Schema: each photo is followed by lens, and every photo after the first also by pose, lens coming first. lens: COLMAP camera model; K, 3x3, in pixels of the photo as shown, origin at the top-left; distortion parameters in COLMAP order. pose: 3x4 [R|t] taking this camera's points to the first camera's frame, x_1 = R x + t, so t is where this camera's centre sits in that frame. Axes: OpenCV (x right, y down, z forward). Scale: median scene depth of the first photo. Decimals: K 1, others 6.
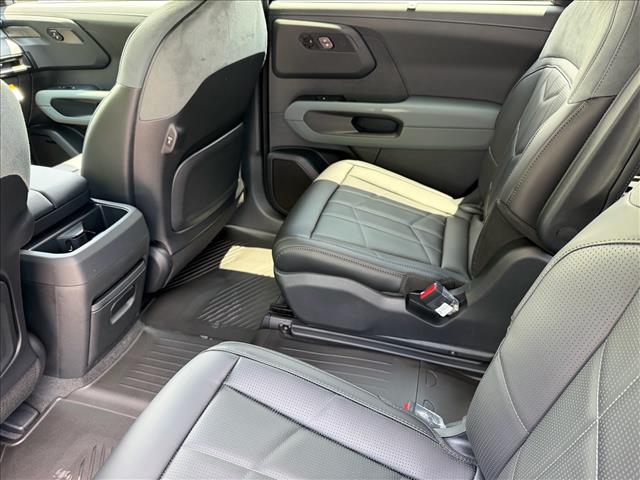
lens RADIAL K [[454.8, 0, 330.6], [0, 454.8, 246.7], [0, 0, 1]] dist [0.007113, -0.002105]
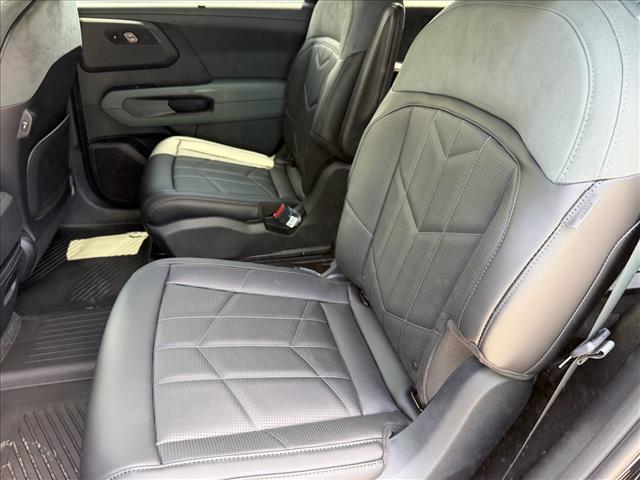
lens RADIAL K [[460.0, 0, 319.1], [0, 460.0, 247.6], [0, 0, 1]] dist [0.004514, -0.007501]
pose [[0.878956, -0.228603, 0.418542, -0.239407], [0.237623, 0.970854, 0.031252, 0.166117], [-0.413487, 0.071986, 0.907660, -0.240617]]
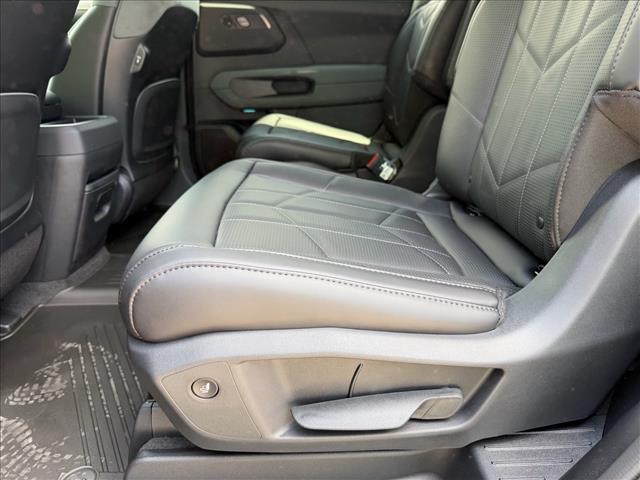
lens RADIAL K [[460.0, 0, 319.1], [0, 460.0, 247.6], [0, 0, 1]] dist [0.004514, -0.007501]
pose [[0.958233, -0.117839, 0.260584, -0.250190], [0.166131, 0.971023, -0.171799, 0.460247], [-0.232789, 0.207914, 0.950043, -0.104139]]
